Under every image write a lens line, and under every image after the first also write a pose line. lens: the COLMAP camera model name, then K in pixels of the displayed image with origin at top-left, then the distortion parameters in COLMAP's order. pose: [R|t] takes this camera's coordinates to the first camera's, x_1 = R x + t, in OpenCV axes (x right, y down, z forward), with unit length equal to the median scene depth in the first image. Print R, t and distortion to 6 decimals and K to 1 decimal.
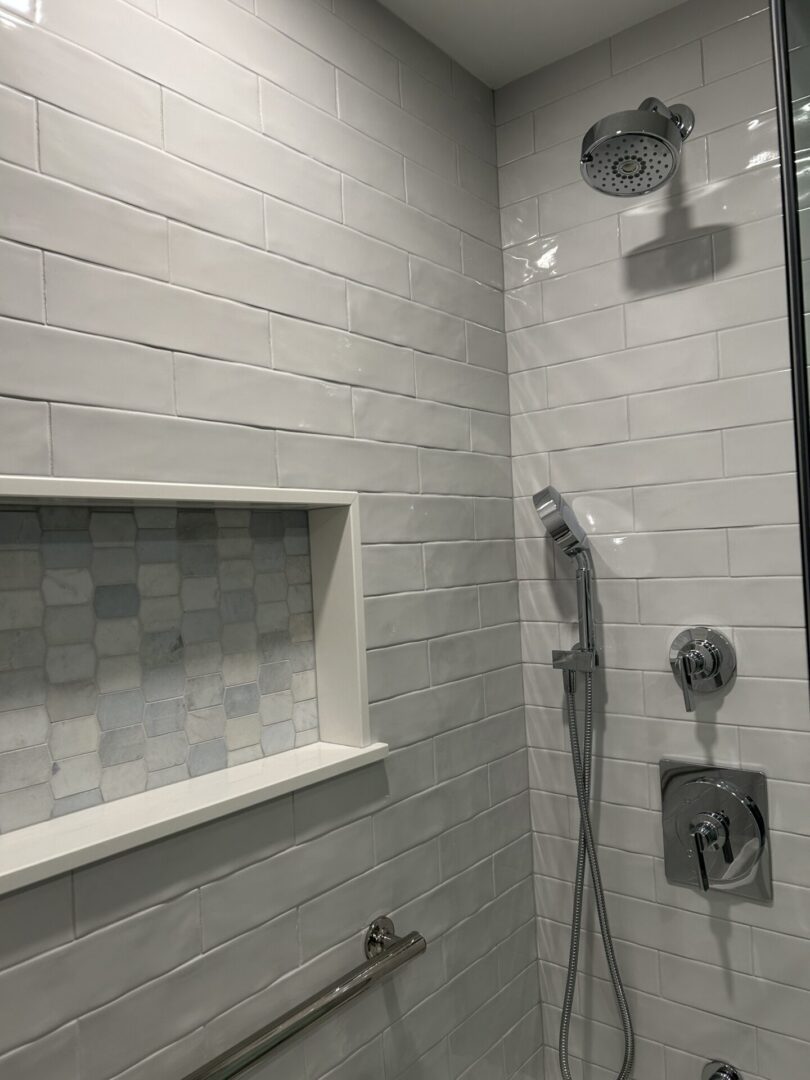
lens RADIAL K [[809.4, 0, 405.0], [0, 809.4, 540.0], [0, 0, 1]] dist [0.062452, -0.066085]
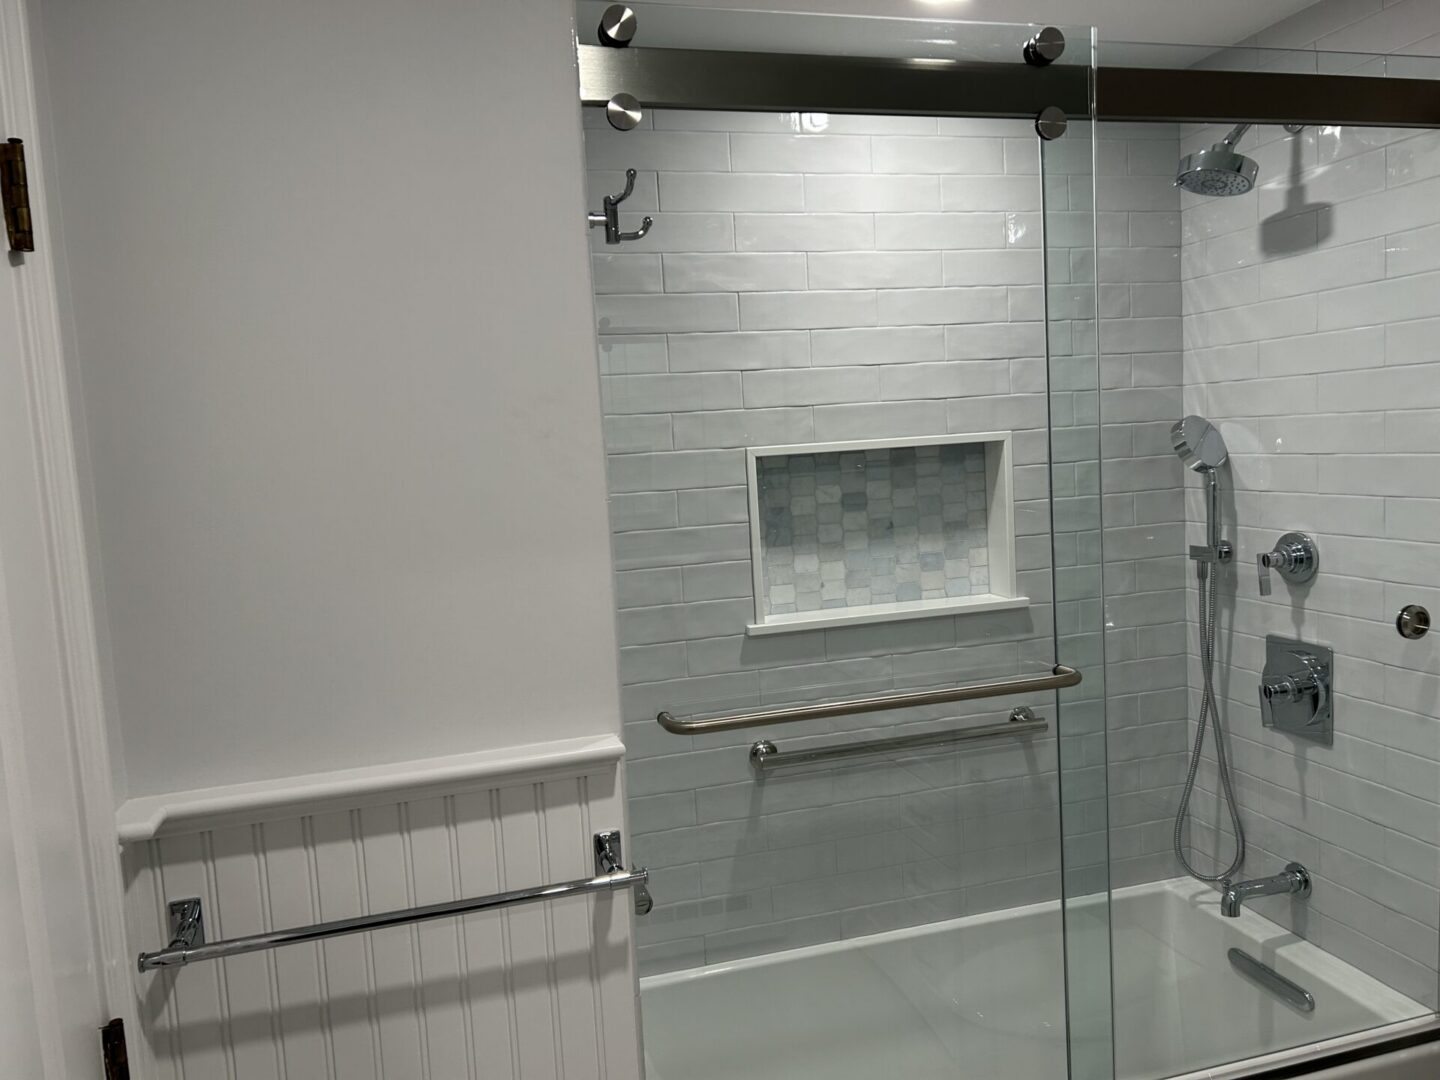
lens RADIAL K [[1079.1, 0, 720.0], [0, 1079.1, 540.0], [0, 0, 1]] dist [0.062452, -0.066085]
pose [[0.811838, 0.057607, -0.581034, 0.664317], [0.027817, 0.990175, 0.137038, -0.146706], [0.583220, -0.127415, 0.802259, -0.925358]]
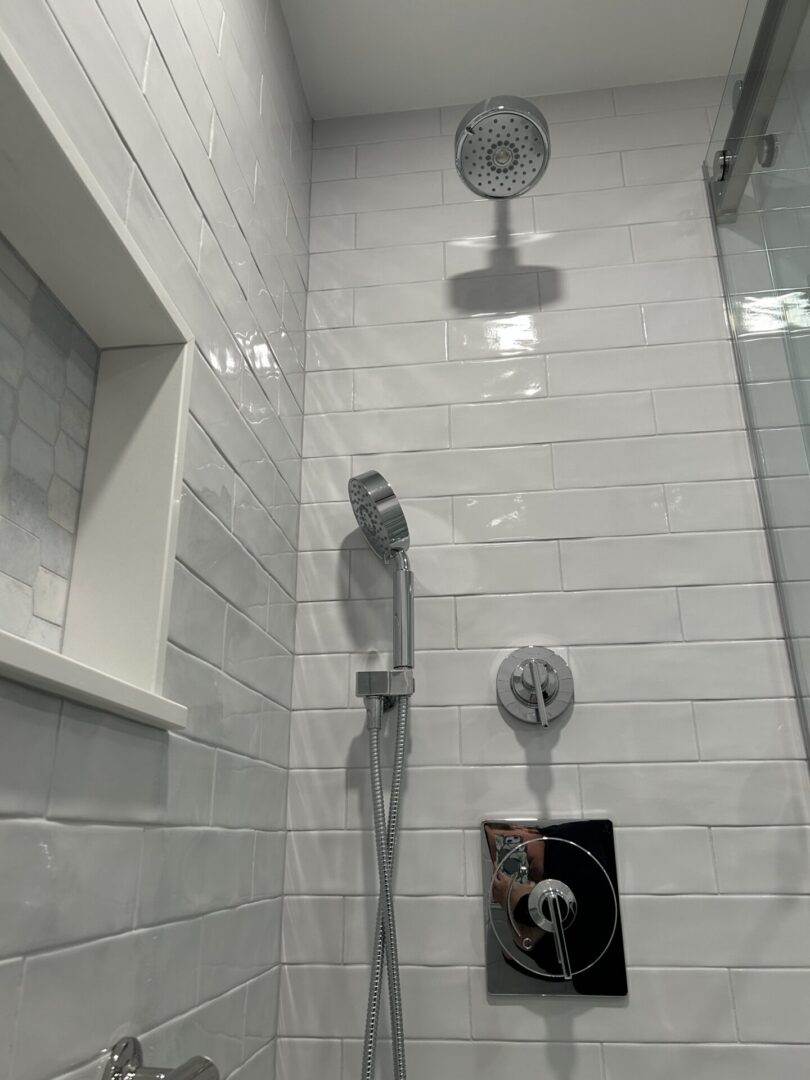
lens RADIAL K [[809.4, 0, 405.0], [0, 809.4, 540.0], [0, 0, 1]] dist [0.062452, -0.066085]
pose [[0.850387, 0.223596, 0.476284, -0.193432], [-0.043835, 0.932172, -0.359351, 0.335399], [-0.524328, 0.284710, 0.802509, 0.383903]]
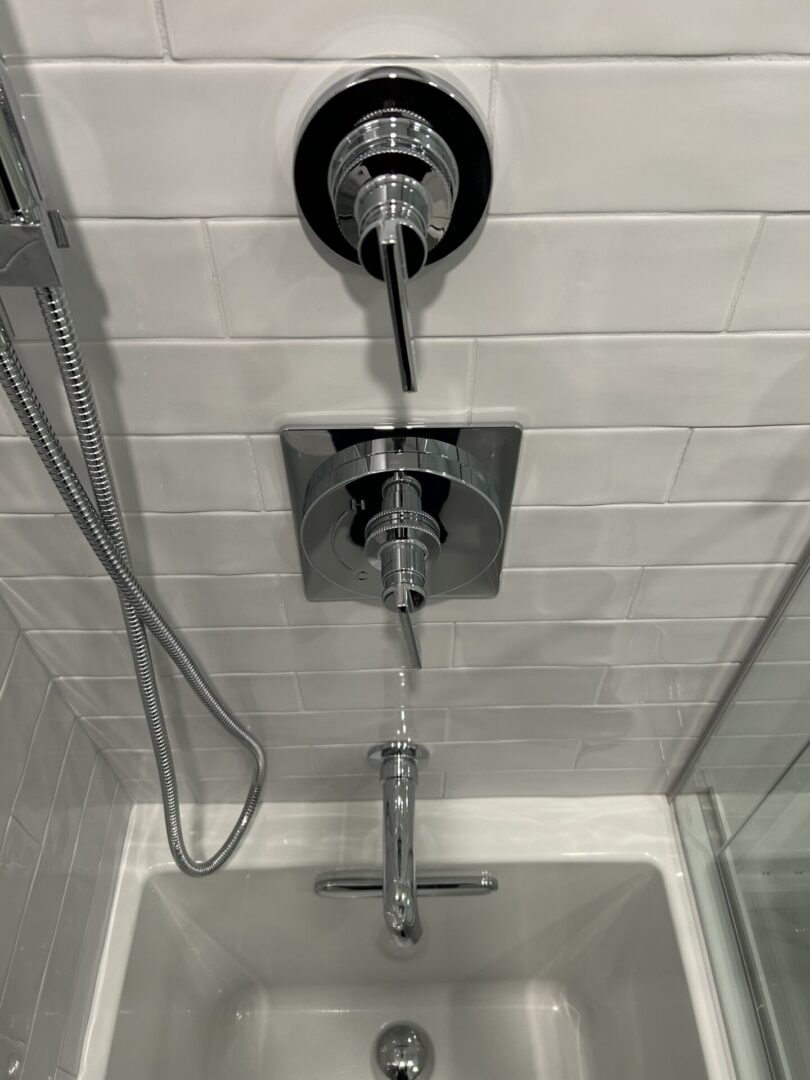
lens RADIAL K [[836.9, 0, 405.0], [0, 836.9, 540.0], [0, 0, 1]] dist [0.005270, 0.001173]
pose [[0.761577, -0.466378, 0.449990, 0.163999], [-0.047443, 0.652366, 0.756418, -0.010810], [-0.646335, -0.597419, 0.474701, 0.811660]]
